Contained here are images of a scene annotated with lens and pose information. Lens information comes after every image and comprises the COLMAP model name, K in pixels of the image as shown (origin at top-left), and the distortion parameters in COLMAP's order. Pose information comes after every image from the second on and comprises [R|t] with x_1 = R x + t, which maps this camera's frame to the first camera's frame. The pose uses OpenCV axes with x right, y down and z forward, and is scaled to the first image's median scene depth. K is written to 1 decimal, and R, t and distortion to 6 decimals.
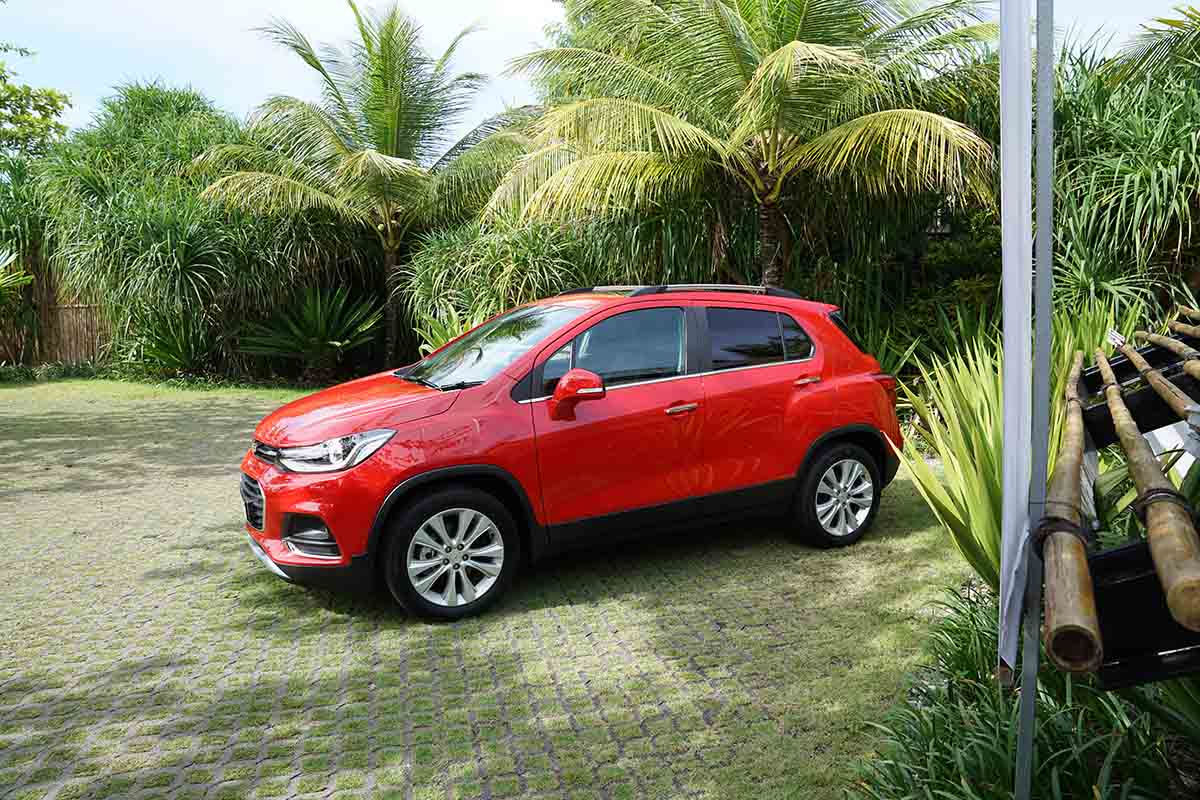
lens RADIAL K [[887.5, 0, 600.0], [0, 887.5, 400.0], [0, 0, 1]] dist [-0.100272, 0.068408]
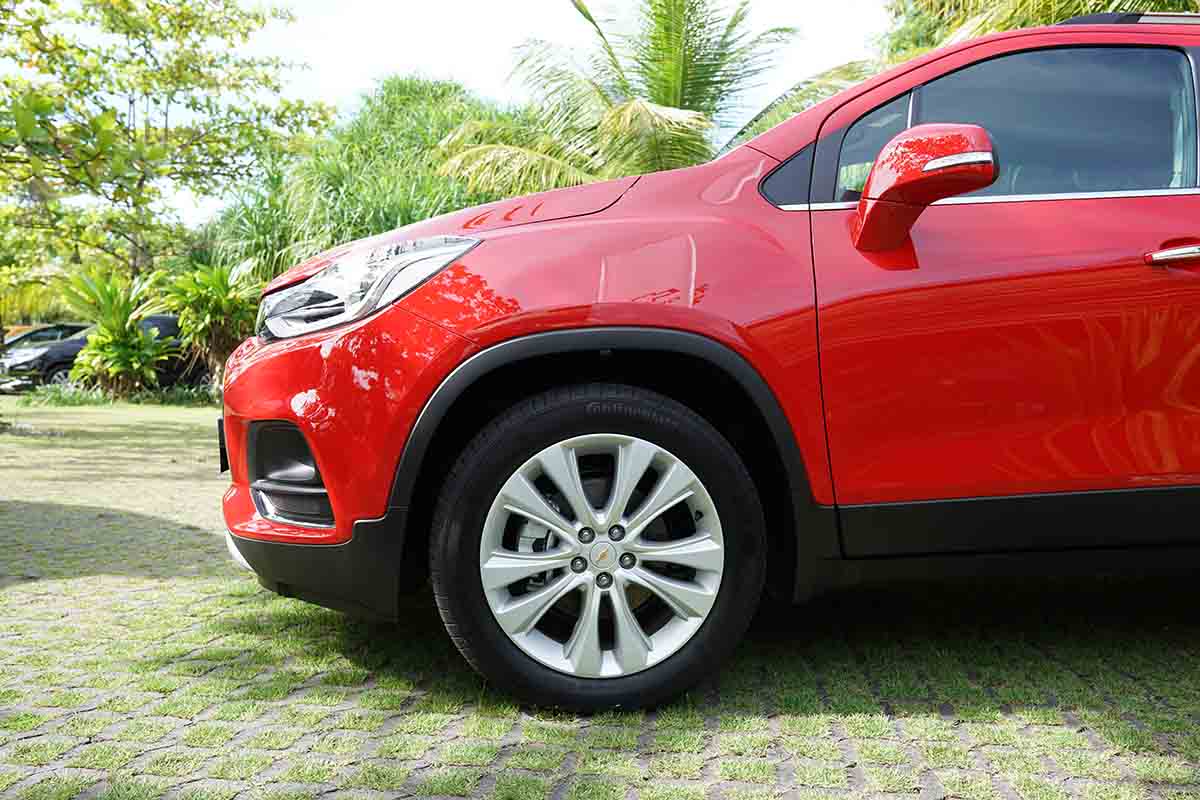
lens RADIAL K [[964.9, 0, 600.0], [0, 964.9, 400.0], [0, 0, 1]] dist [-0.046730, 0.004526]
pose [[0.941865, 0.026397, -0.334954, -0.016385], [-0.064823, 0.992456, -0.104066, 0.151171], [0.329680, 0.119729, 0.936470, 0.564708]]
